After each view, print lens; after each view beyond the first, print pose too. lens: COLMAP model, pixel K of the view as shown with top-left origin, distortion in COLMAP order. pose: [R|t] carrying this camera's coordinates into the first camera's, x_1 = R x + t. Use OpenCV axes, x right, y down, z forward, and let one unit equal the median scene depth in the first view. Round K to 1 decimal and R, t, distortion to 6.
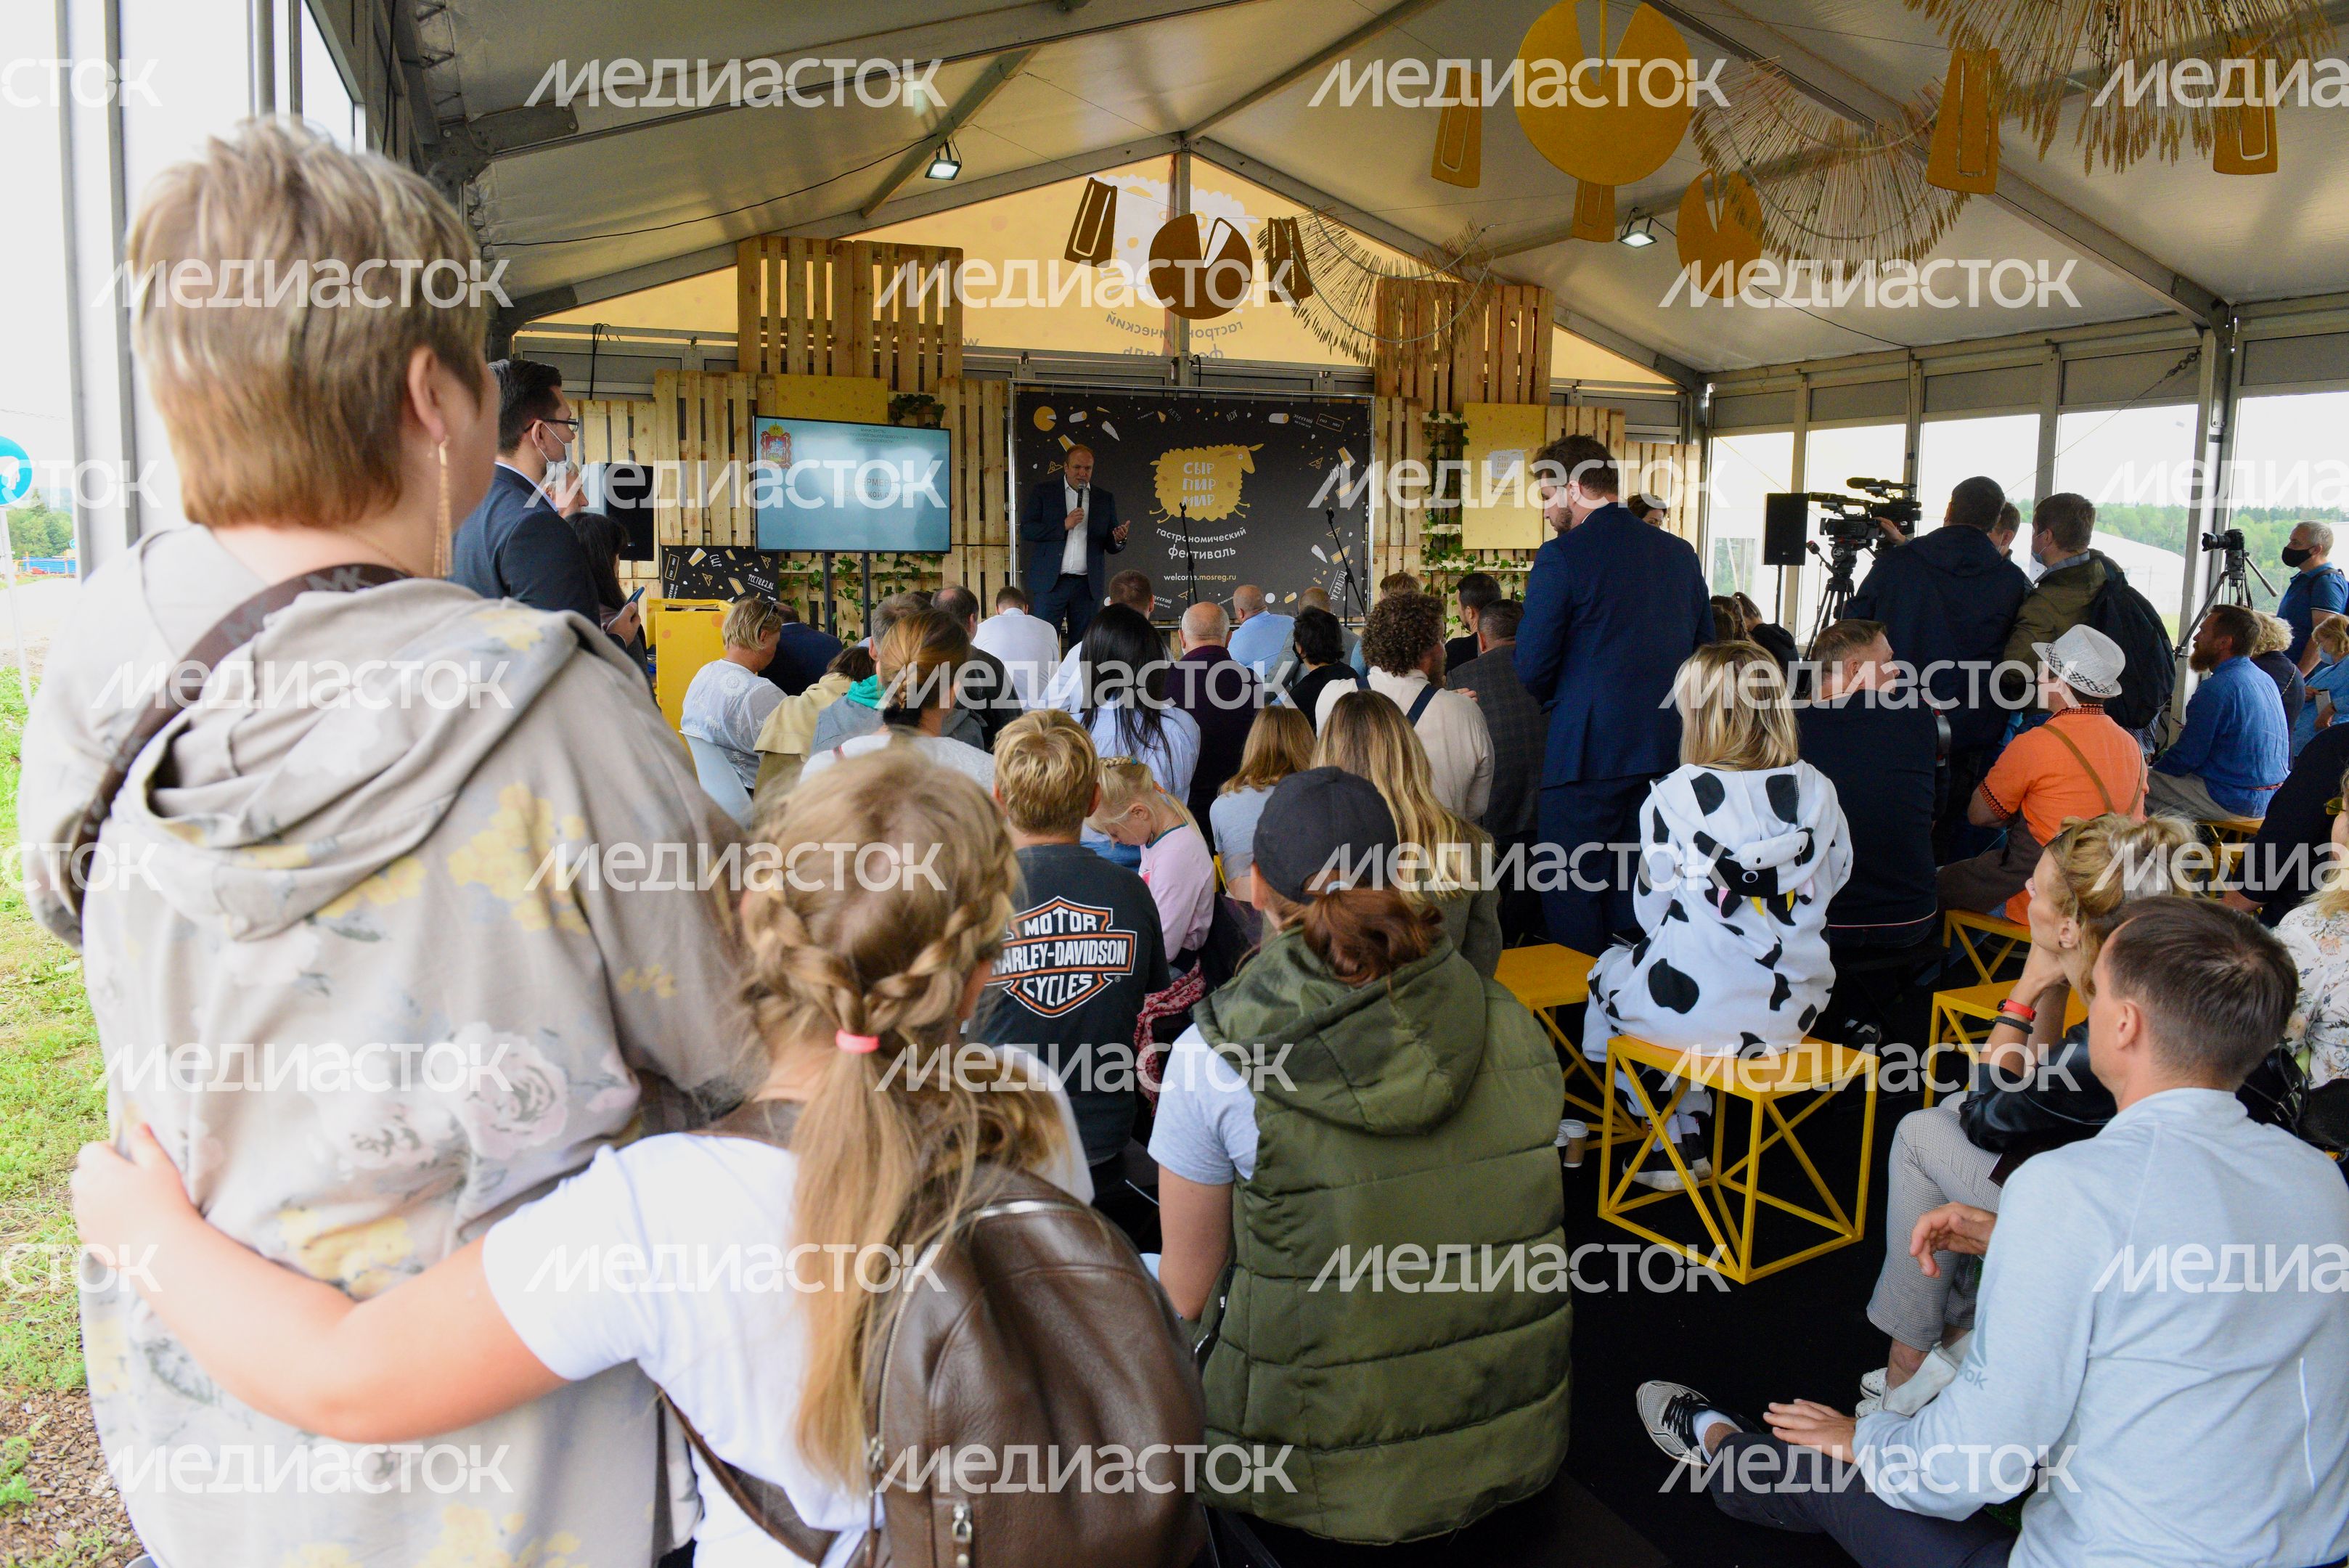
lens RADIAL K [[1742.0, 0, 1175.2], [0, 1742.0, 783.5], [0, 0, 1]] dist [-0.049833, -0.014061]
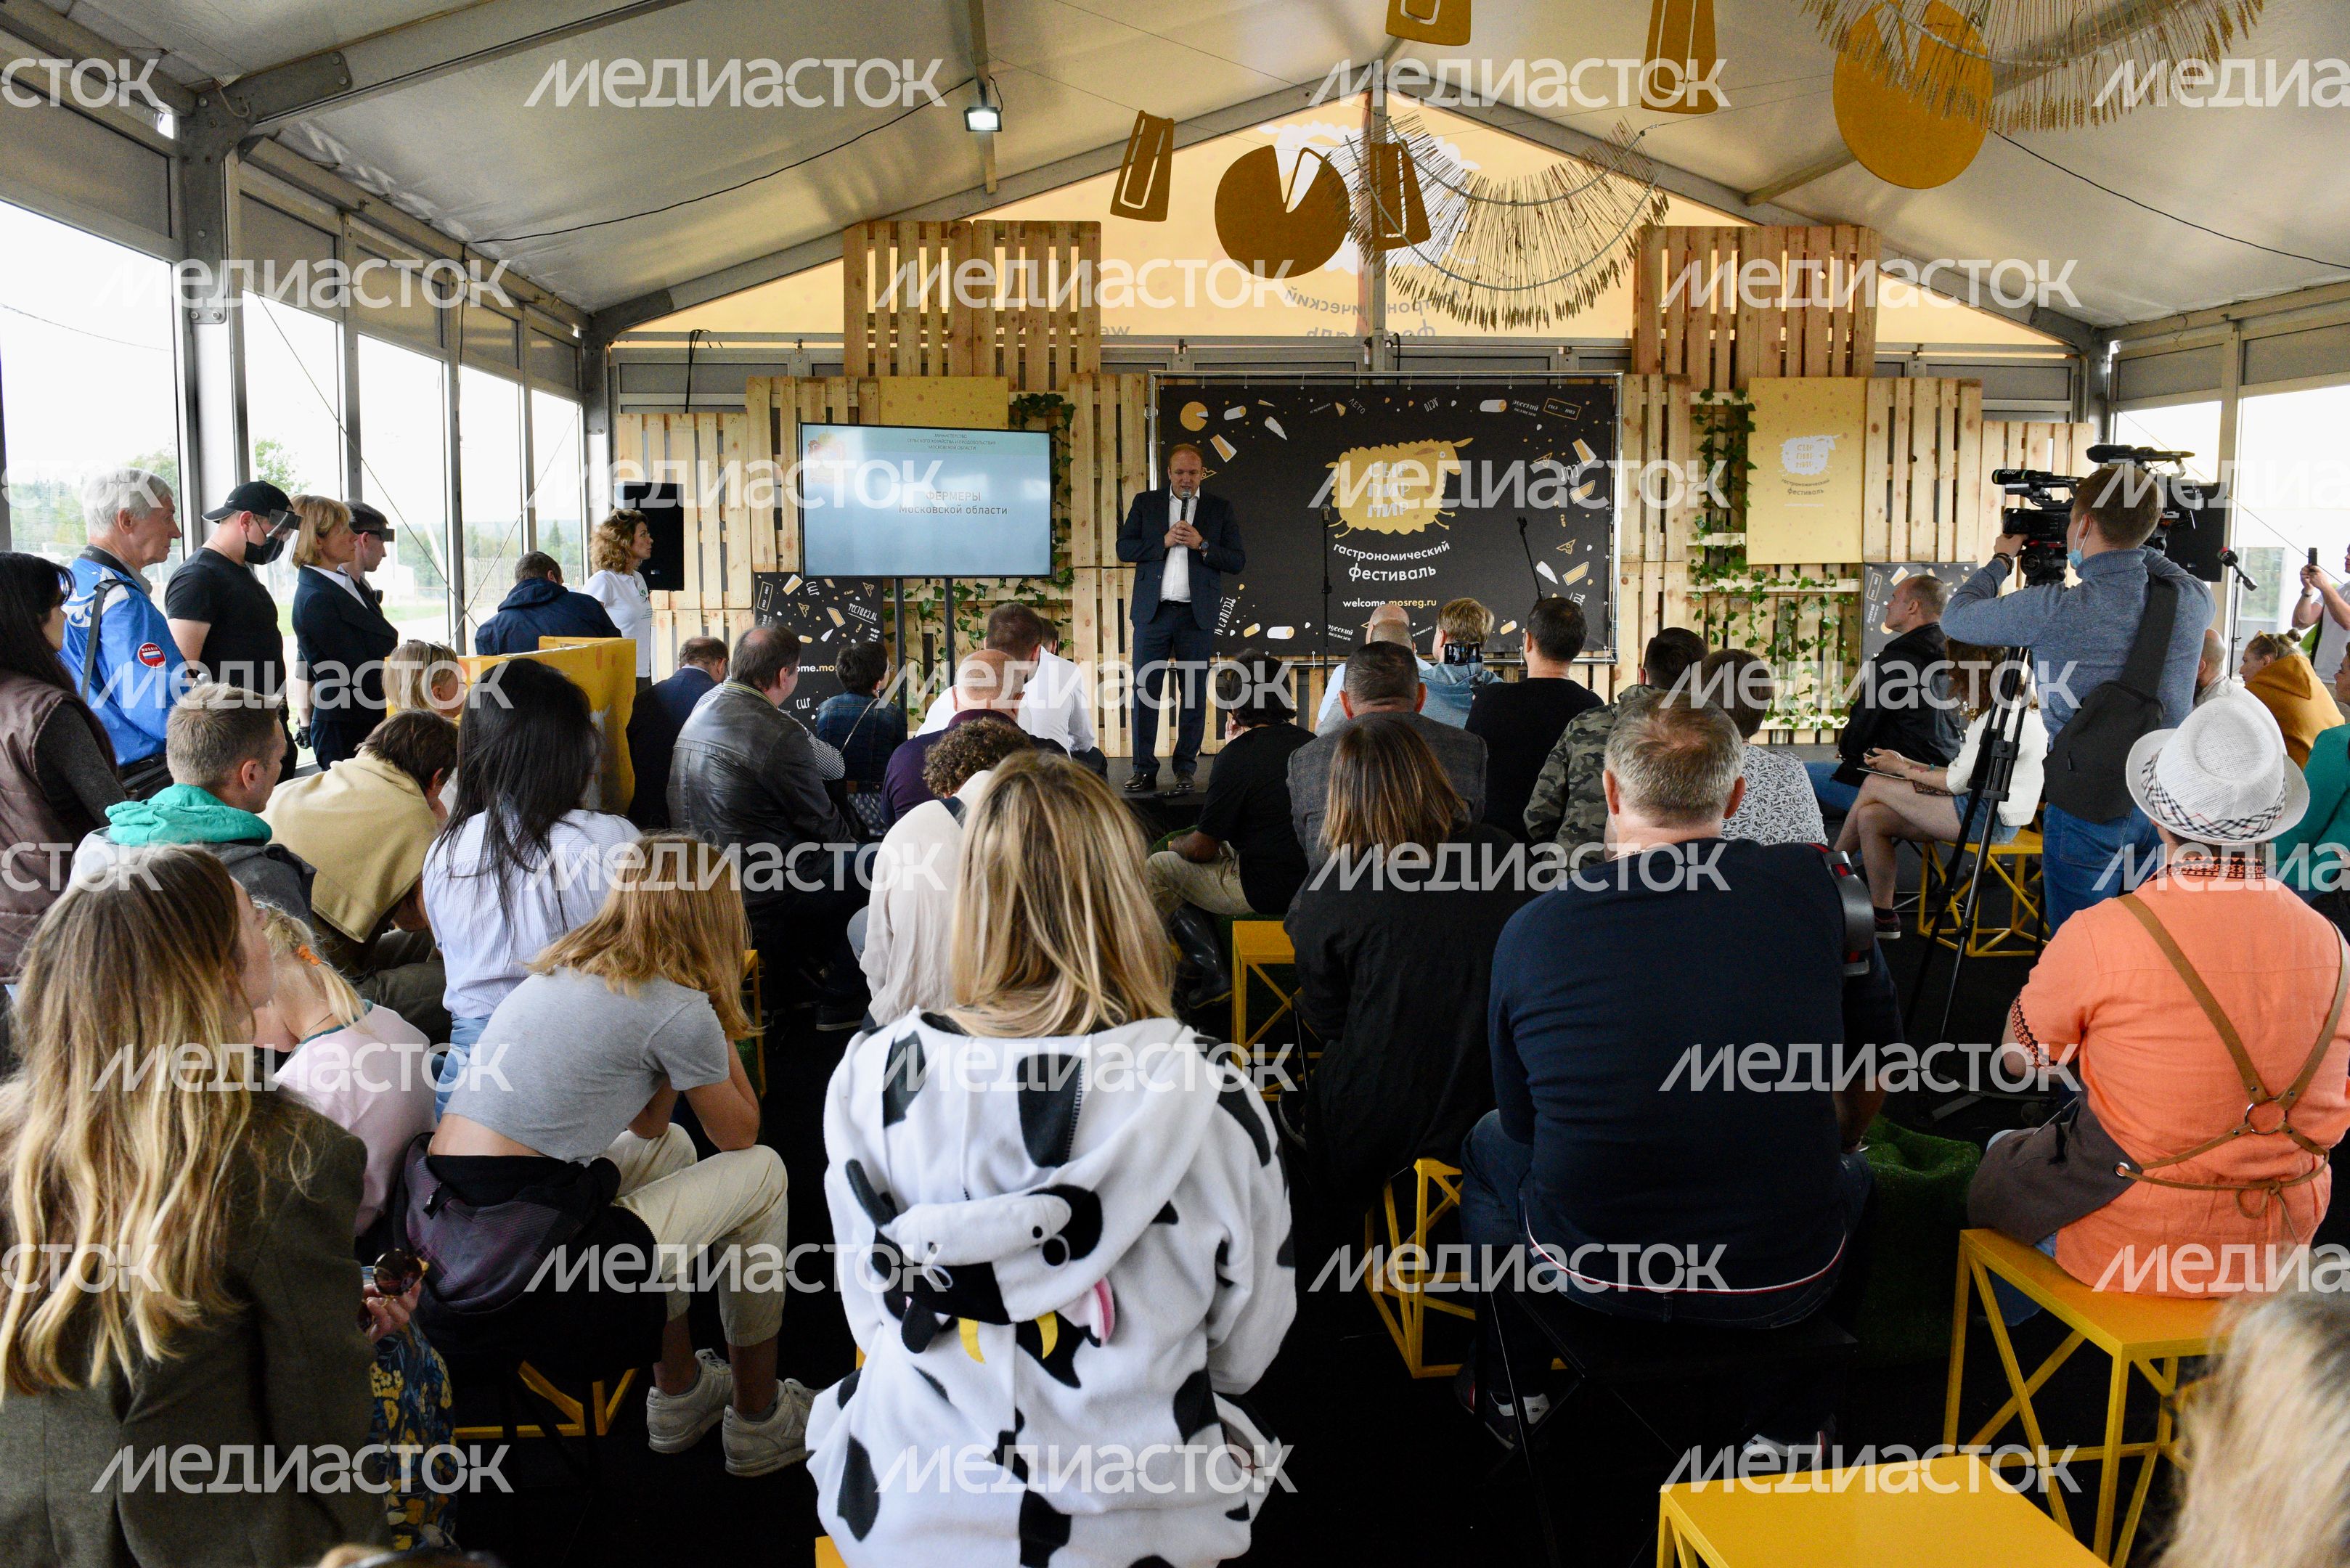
lens RADIAL K [[1742.7, 0, 1167.8], [0, 1742.7, 784.8], [0, 0, 1]] dist [-0.049833, -0.014061]
pose [[0.951204, 0.024391, -0.307597, 0.177890], [-0.027802, 0.999591, -0.006710, -0.025395], [0.307307, 0.014934, 0.951493, 0.197167]]
